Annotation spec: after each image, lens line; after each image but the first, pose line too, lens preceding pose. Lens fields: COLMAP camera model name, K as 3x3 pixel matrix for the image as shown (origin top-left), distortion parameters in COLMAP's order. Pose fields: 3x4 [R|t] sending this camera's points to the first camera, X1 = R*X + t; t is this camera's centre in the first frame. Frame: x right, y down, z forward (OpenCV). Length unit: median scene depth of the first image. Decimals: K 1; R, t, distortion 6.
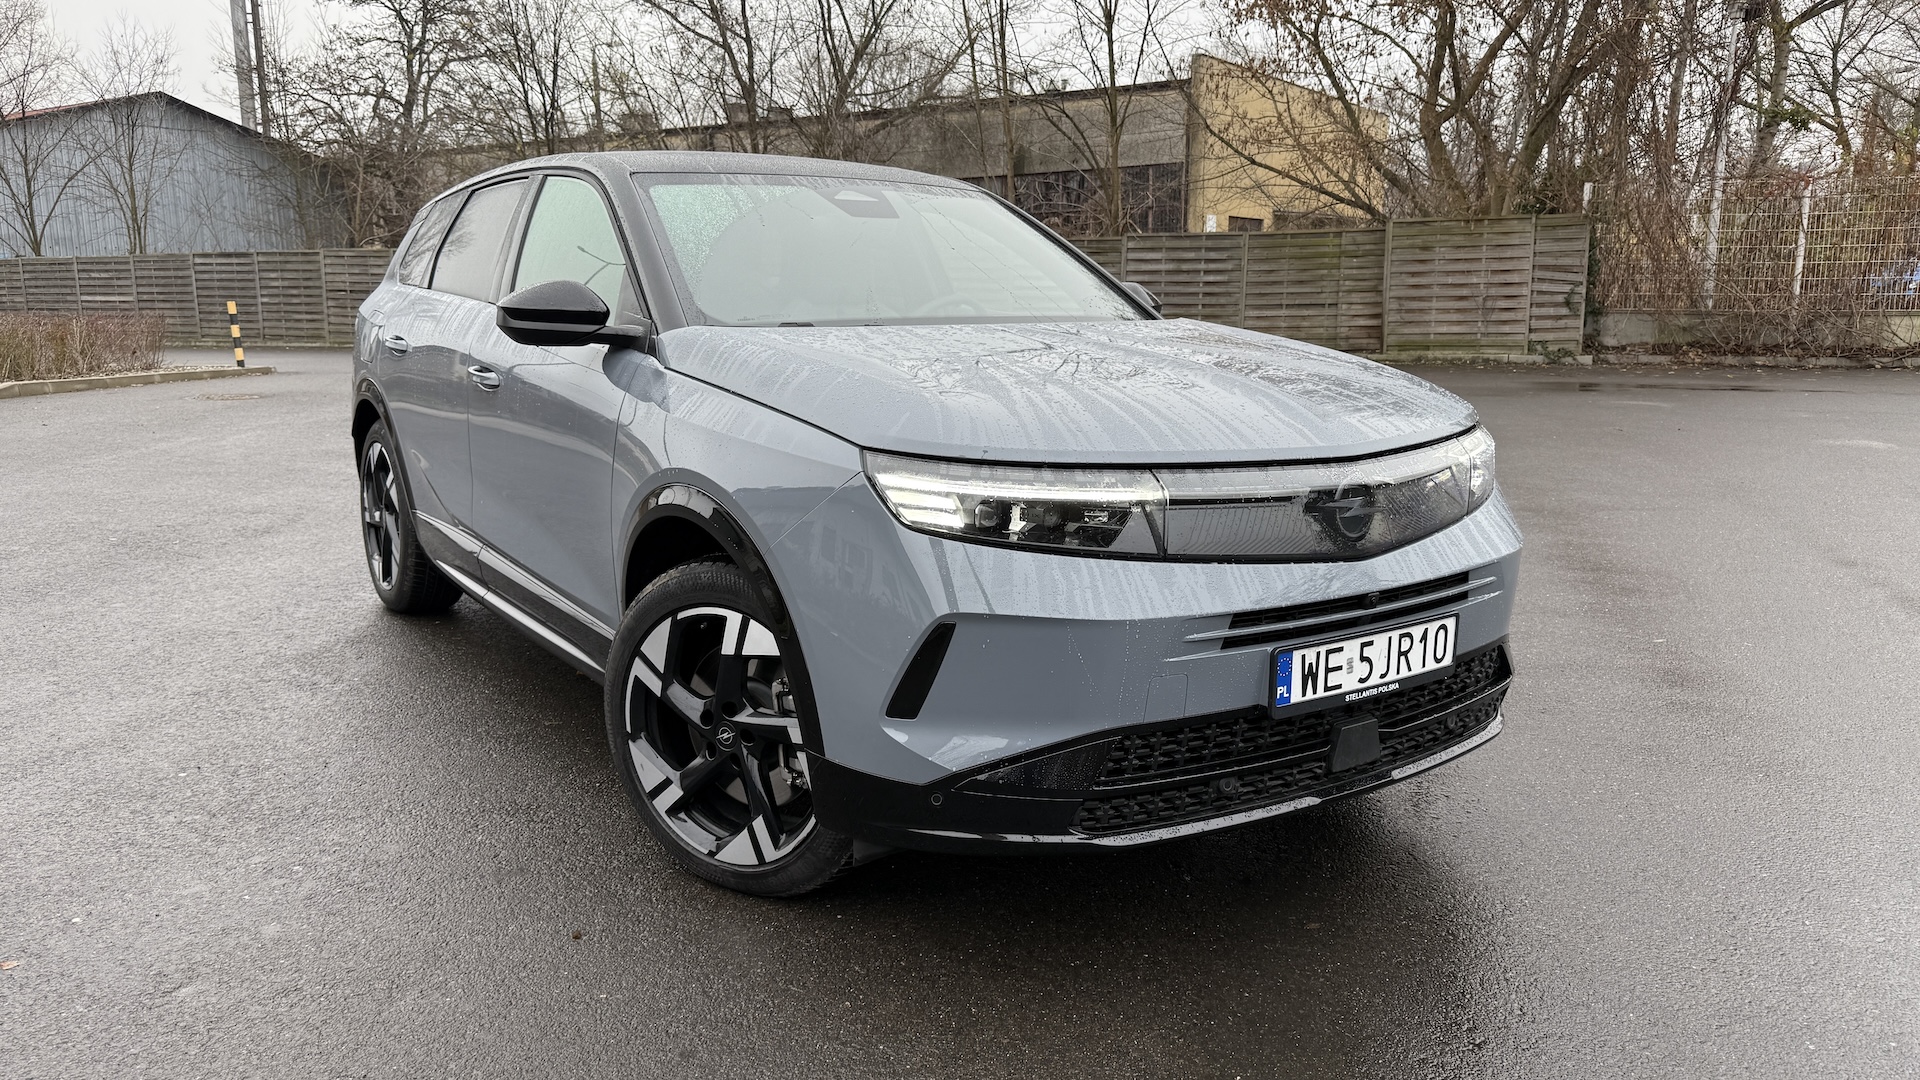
lens RADIAL K [[1331.1, 0, 955.9], [0, 1331.1, 572.3], [0, 0, 1]] dist [0.054279, -0.077391]
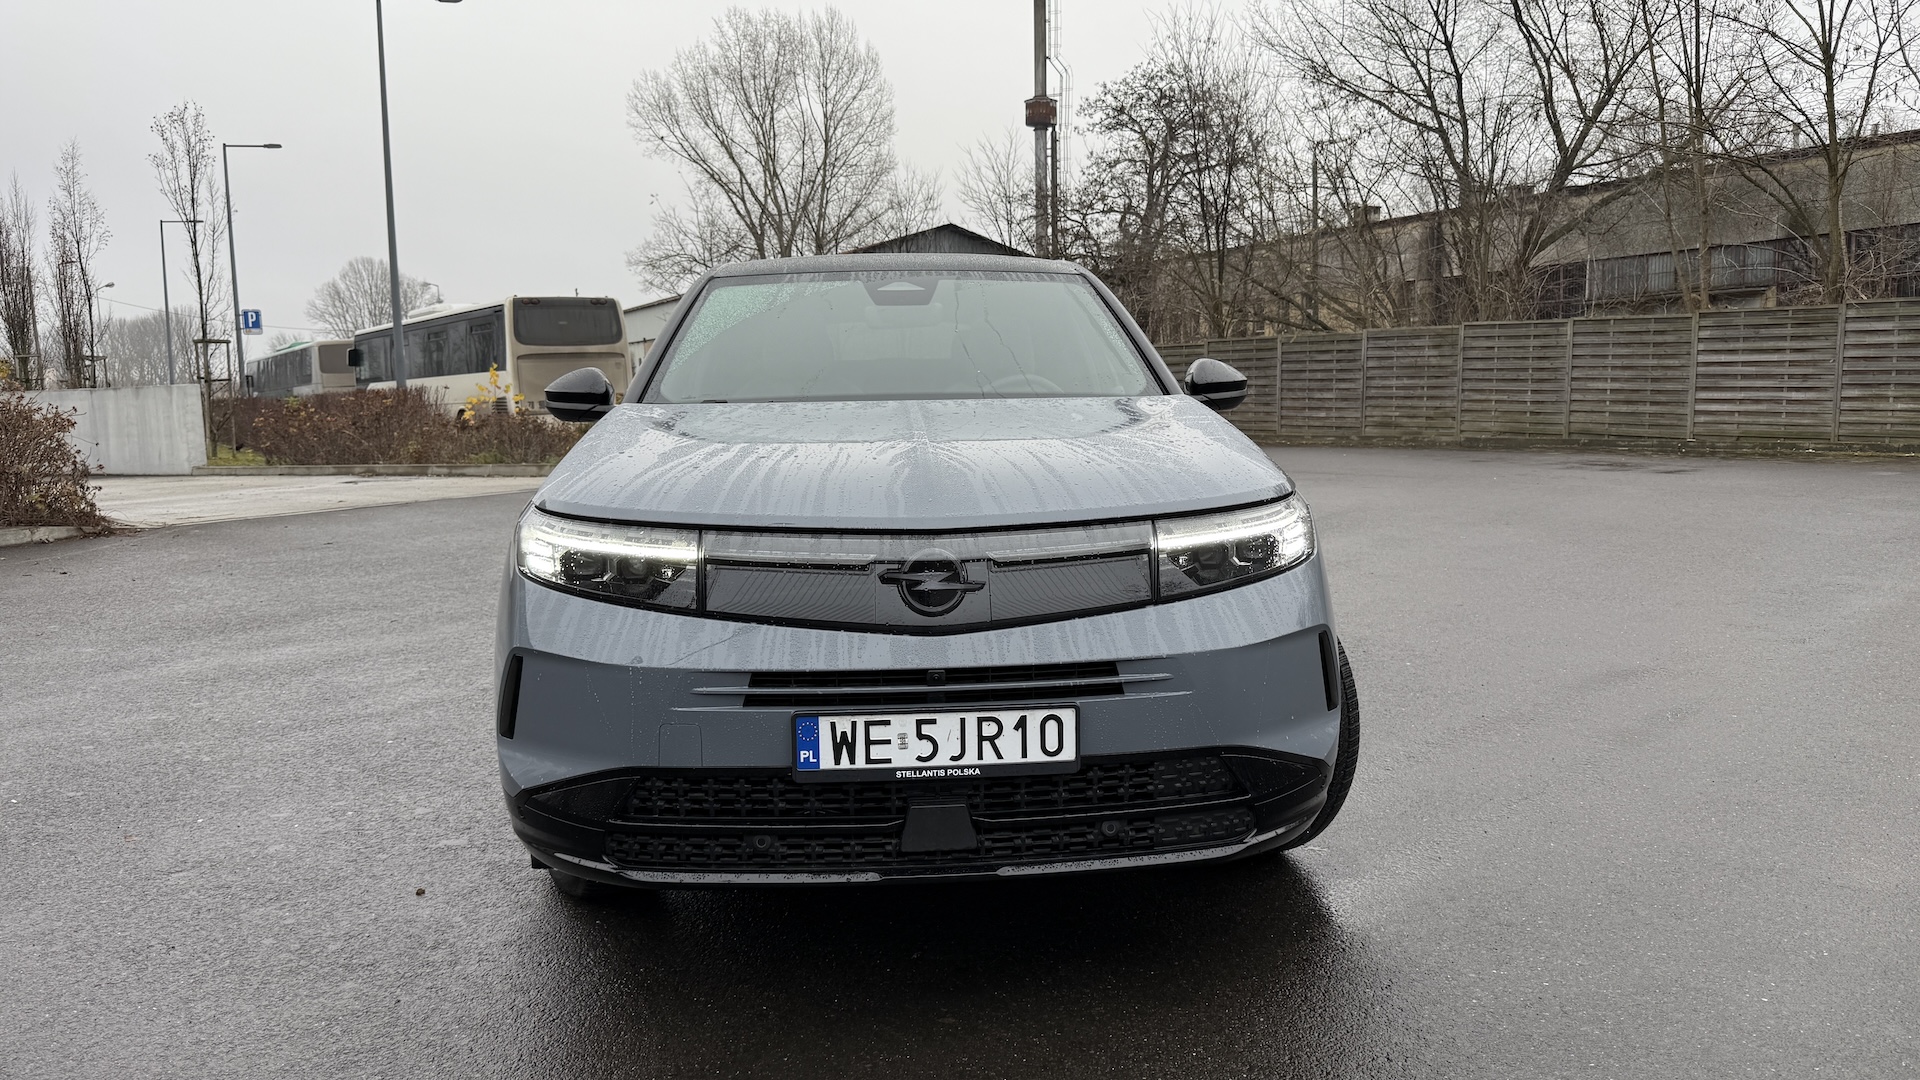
lens RADIAL K [[1358.5, 0, 958.6], [0, 1358.5, 553.7], [0, 0, 1]] dist [0.025188, -0.040909]
pose [[0.864359, 0.043639, -0.500977, 0.812081], [-0.084781, 0.994613, -0.059638, -0.010484], [0.495676, 0.094022, 0.863403, 0.150047]]
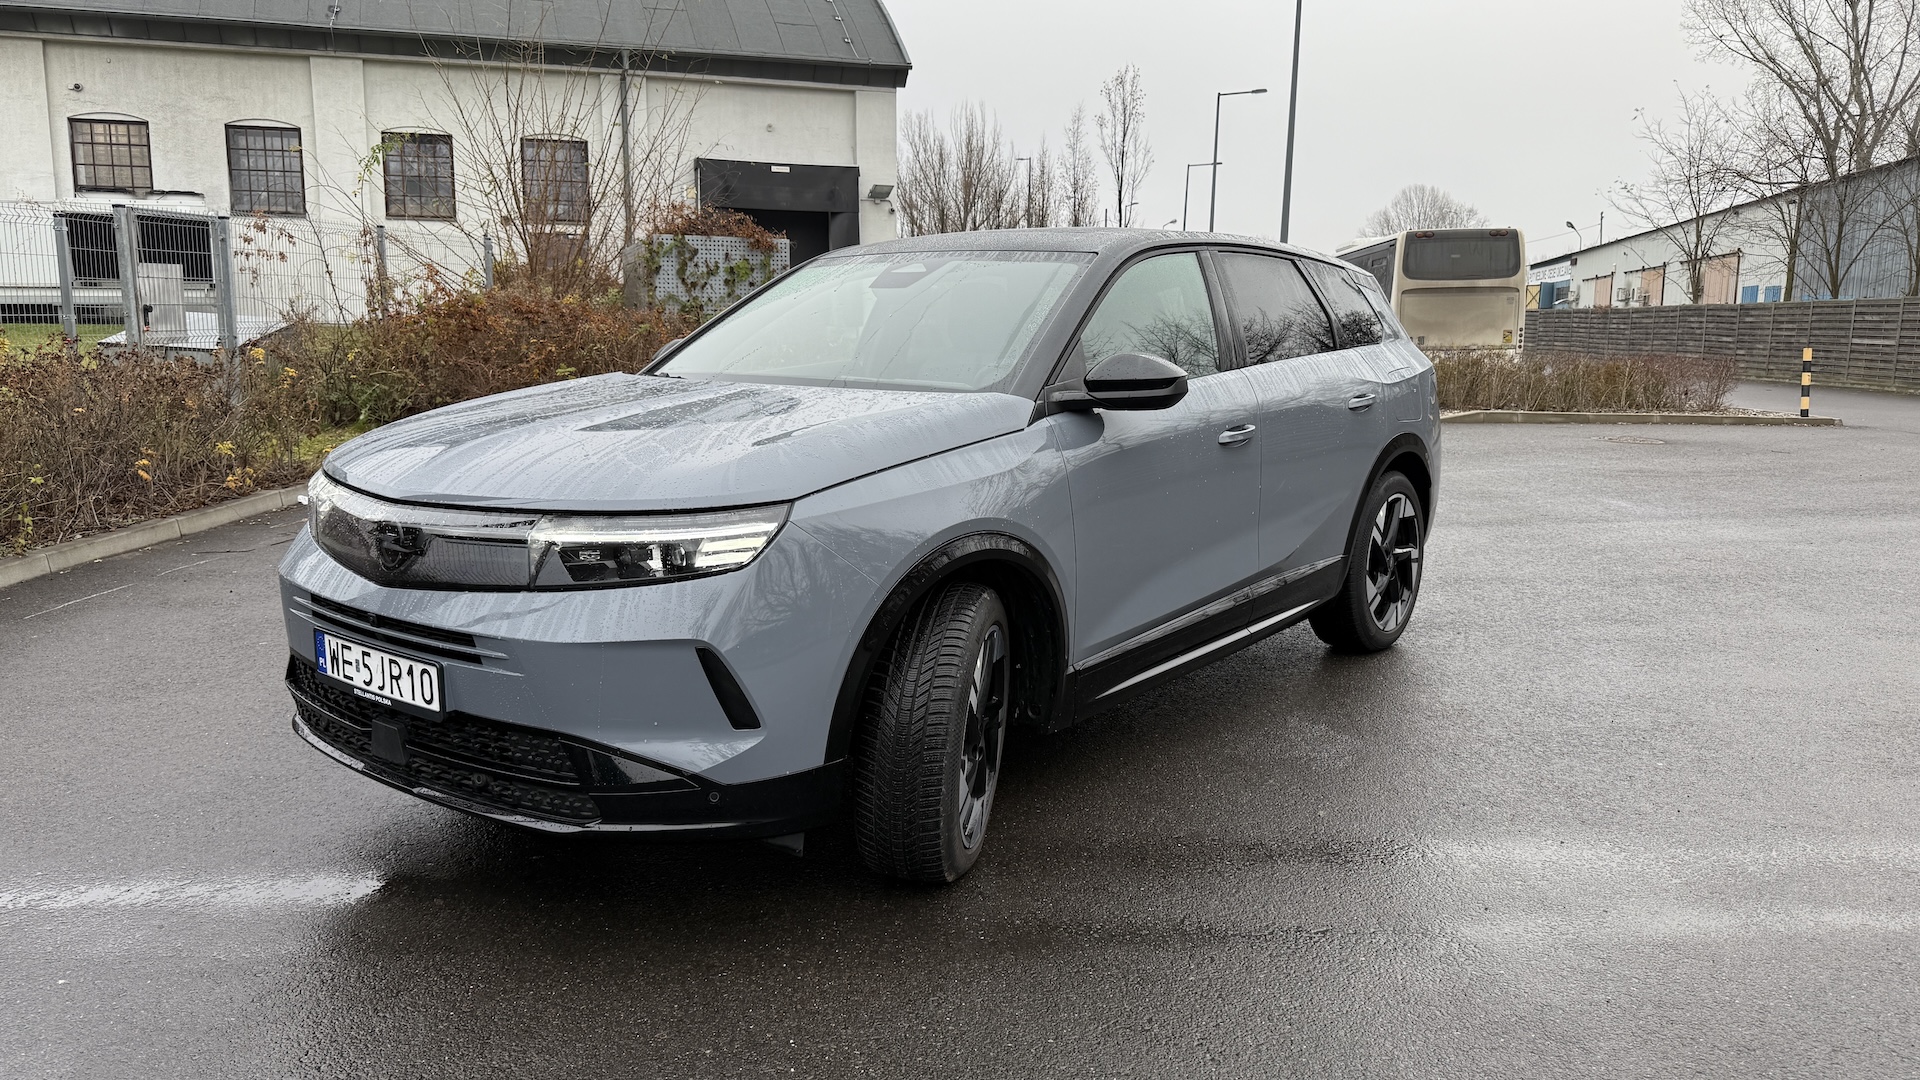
lens RADIAL K [[1331.1, 0, 955.9], [0, 1331.1, 572.3], [0, 0, 1]] dist [0.054279, -0.077391]
pose [[0.305074, 0.177897, -0.935565, 1.572644], [-0.204559, 0.971708, 0.118066, -0.266094], [0.930100, 0.155359, 0.332833, 1.075553]]
